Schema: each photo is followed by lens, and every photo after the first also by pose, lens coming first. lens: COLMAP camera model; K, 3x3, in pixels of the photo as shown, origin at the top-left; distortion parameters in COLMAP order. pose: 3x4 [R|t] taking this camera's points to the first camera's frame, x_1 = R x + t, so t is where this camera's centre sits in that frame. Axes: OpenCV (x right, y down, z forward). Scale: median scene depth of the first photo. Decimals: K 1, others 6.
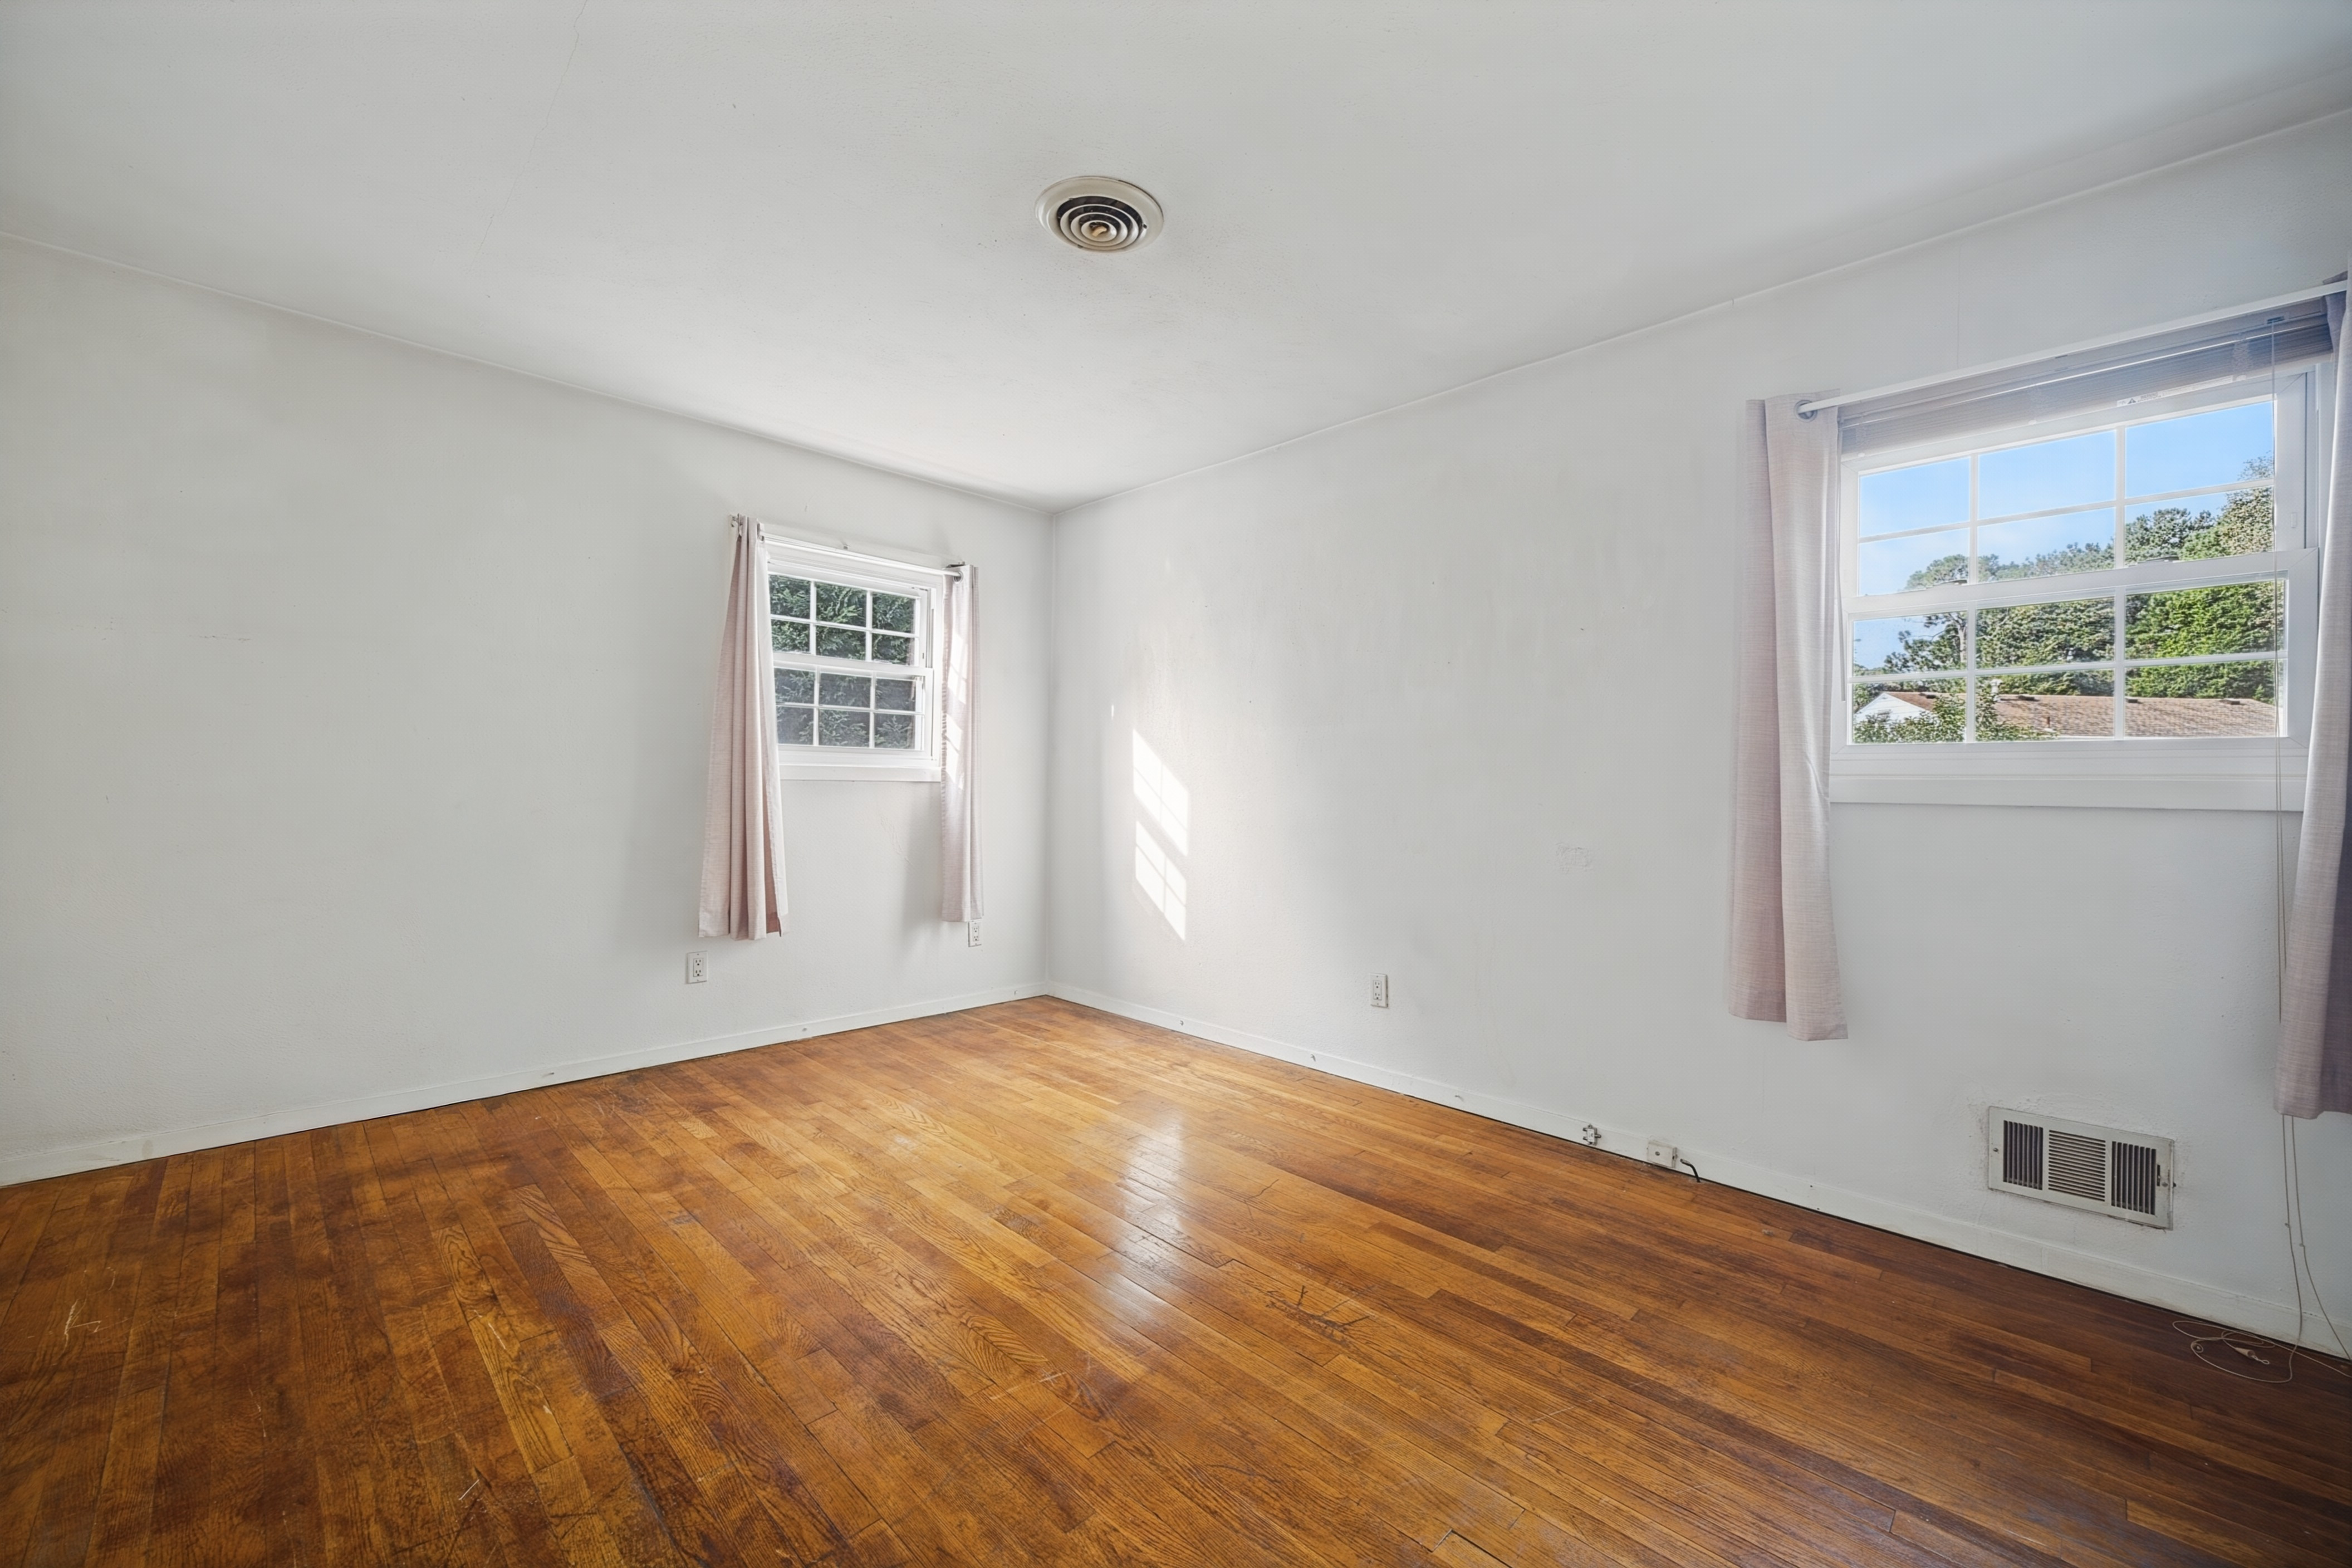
lens RADIAL K [[931.8, 0, 1181.4], [0, 931.8, 777.1], [0, 0, 1]] dist [-0.001461, 0.000059]
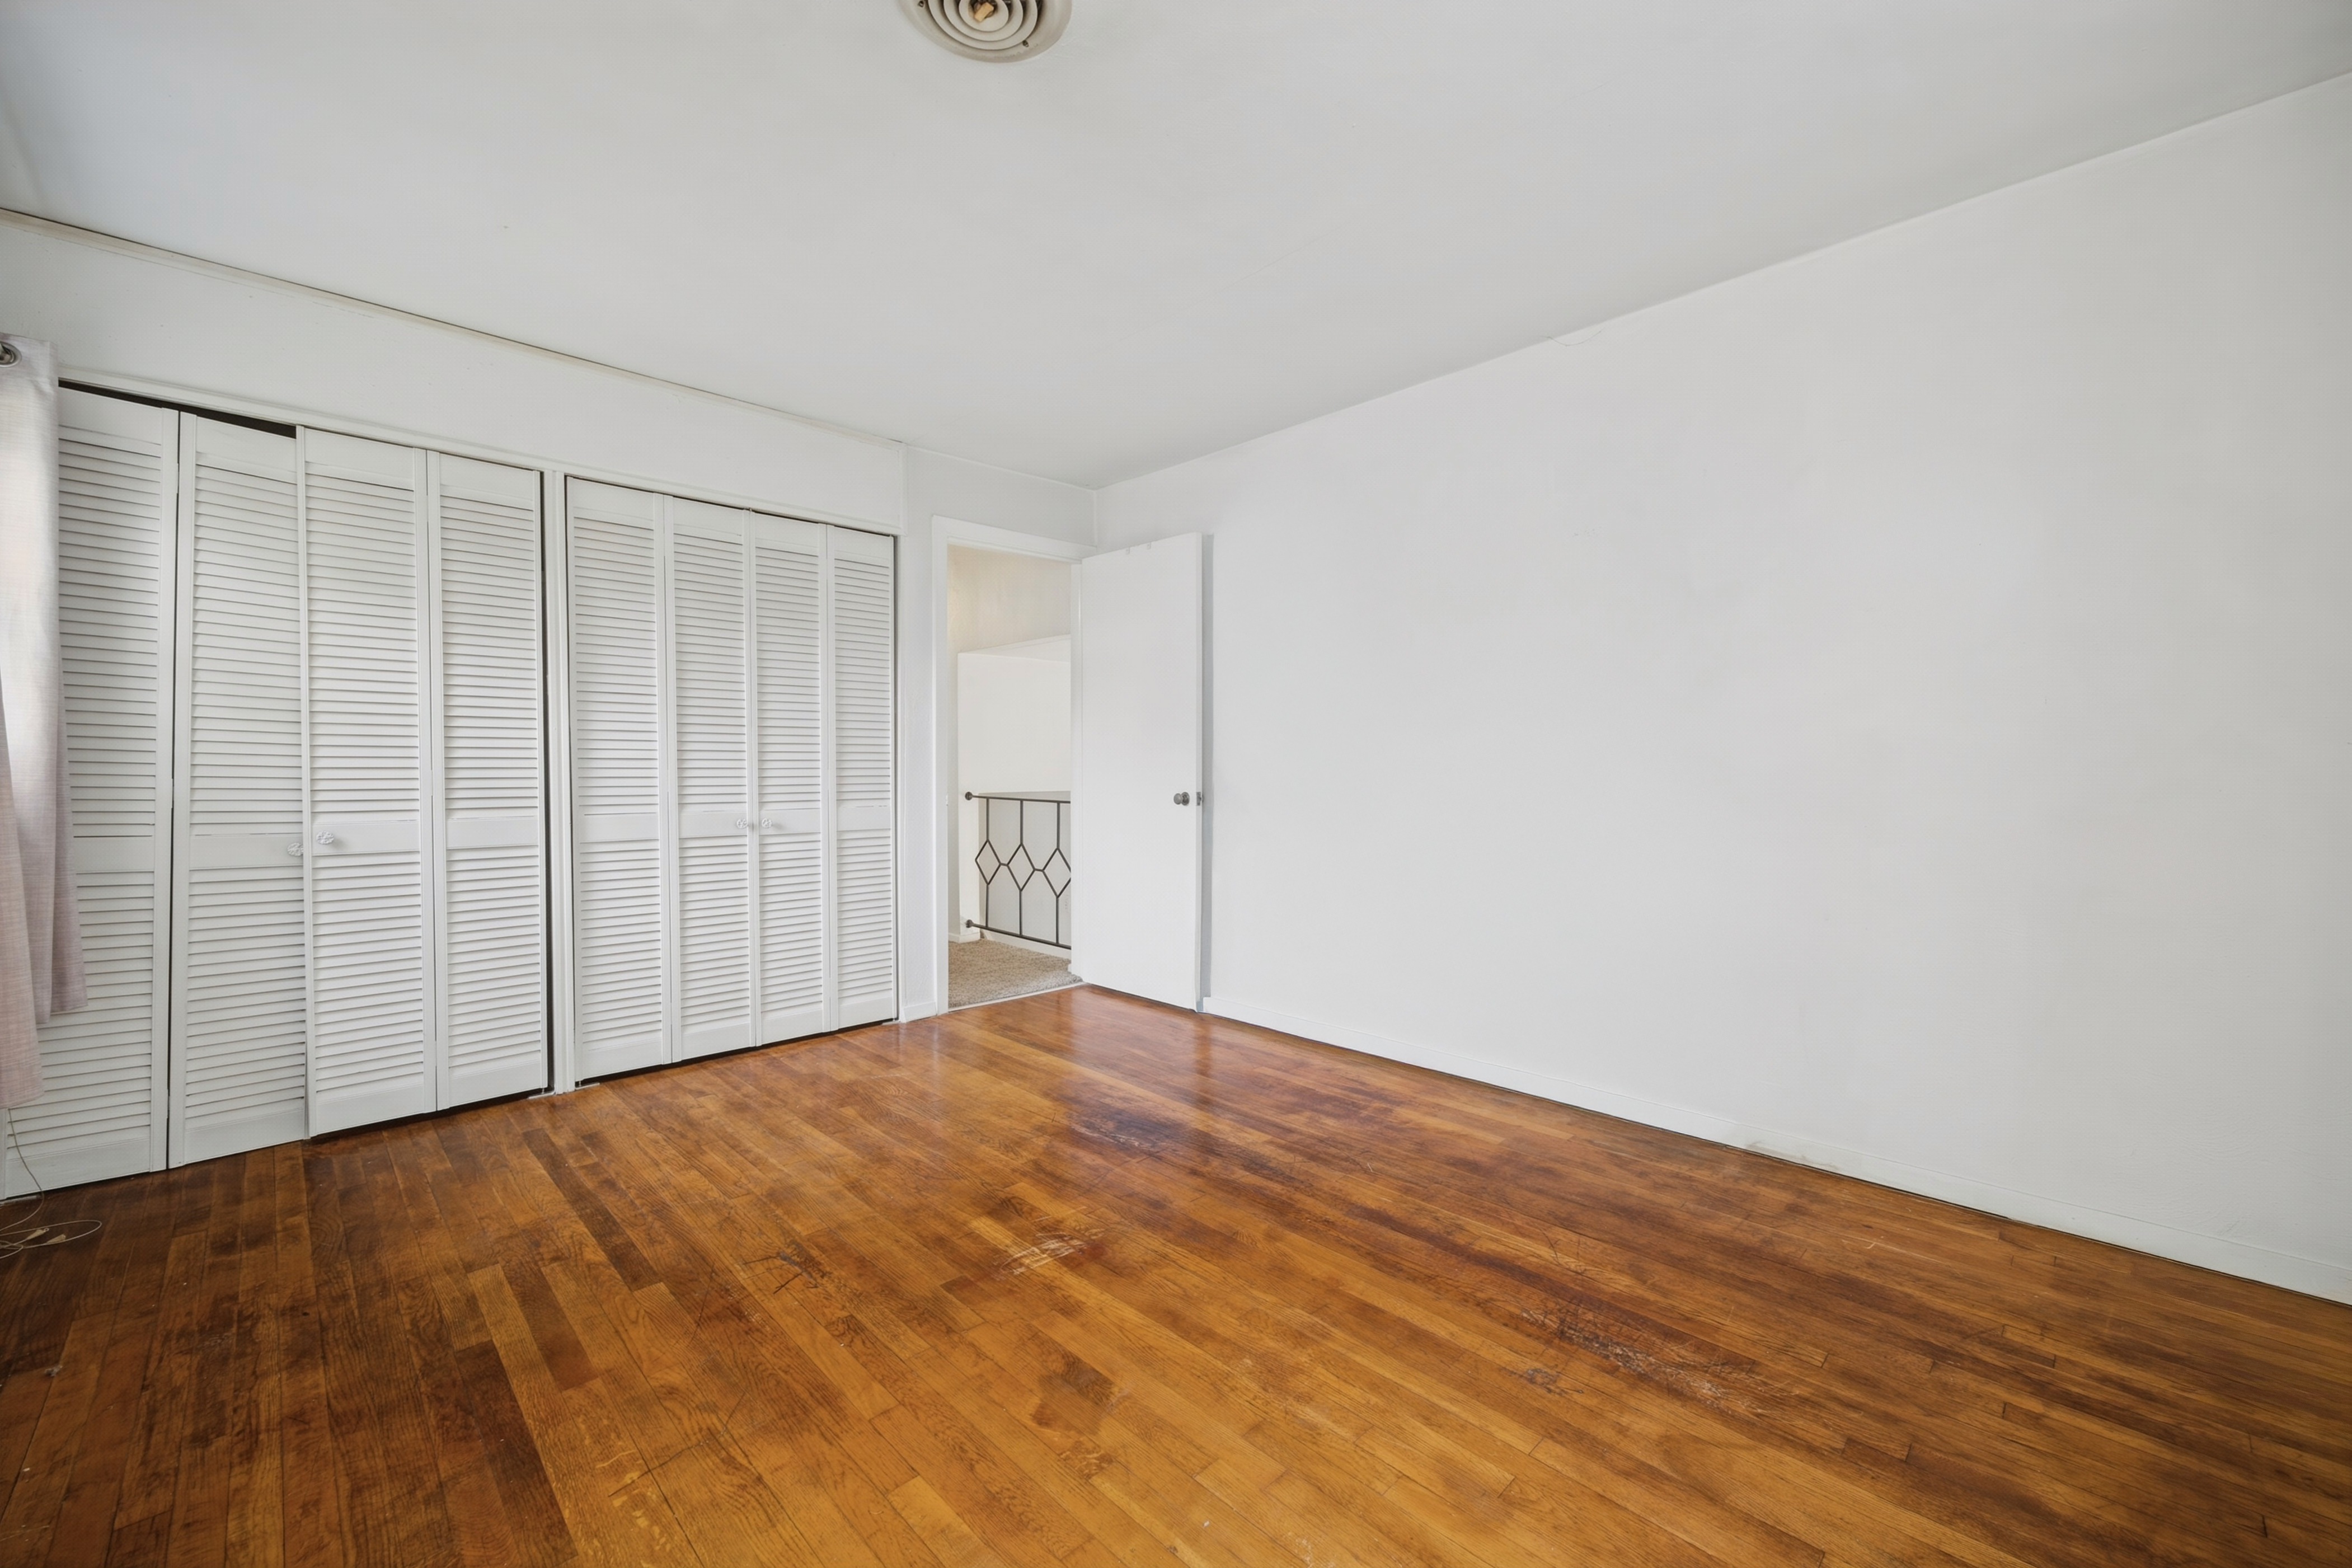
lens RADIAL K [[931.8, 0, 1170.6], [0, 931.8, 779.3], [0, 0, 1]] dist [-0.001461, 0.000059]
pose [[-0.999486, -0.014473, 0.028614, -0.255731], [-0.014289, 0.999876, 0.006648, 0.009377], [-0.028706, 0.006236, -0.999568, 1.691523]]
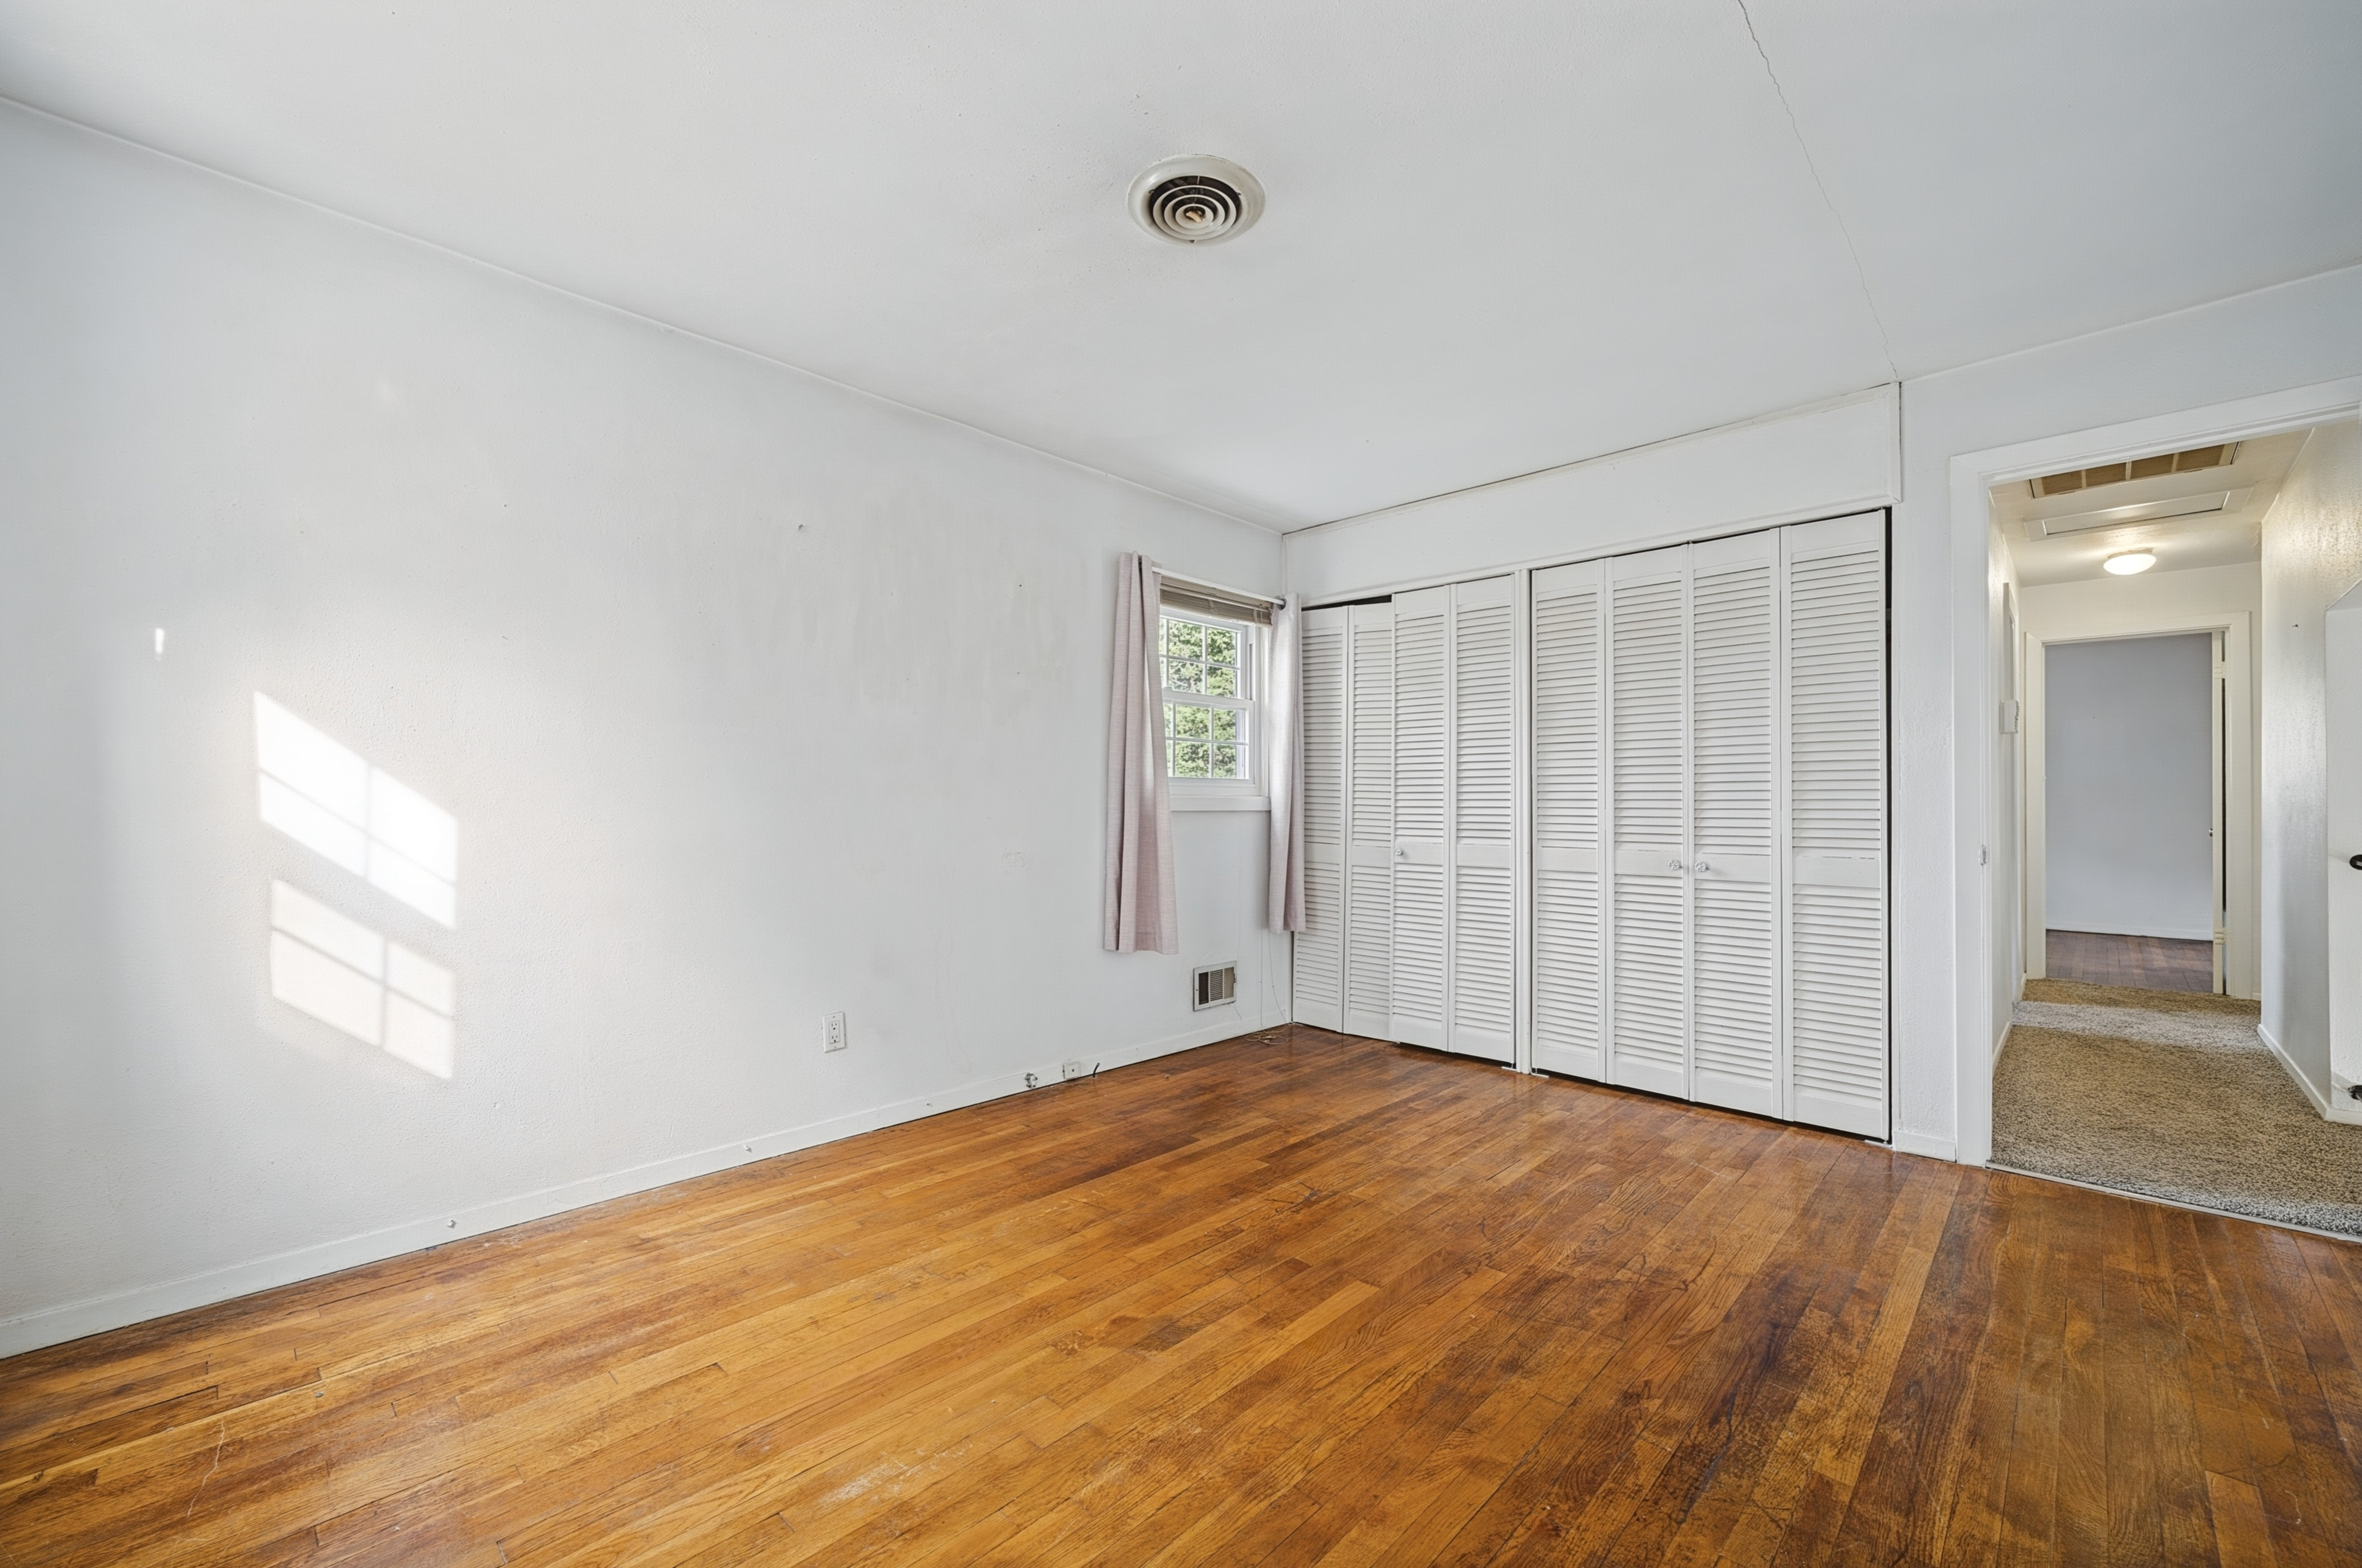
lens RADIAL K [[935.8, 0, 1190.7], [0, 935.8, 783.8], [0, 0, 1]] dist [-0.001461, 0.000059]
pose [[-0.013729, 0.008392, 0.999871, -1.001616], [-0.011721, 0.999895, -0.008553, -0.006516], [-0.999837, -0.011837, -0.013630, 0.984323]]
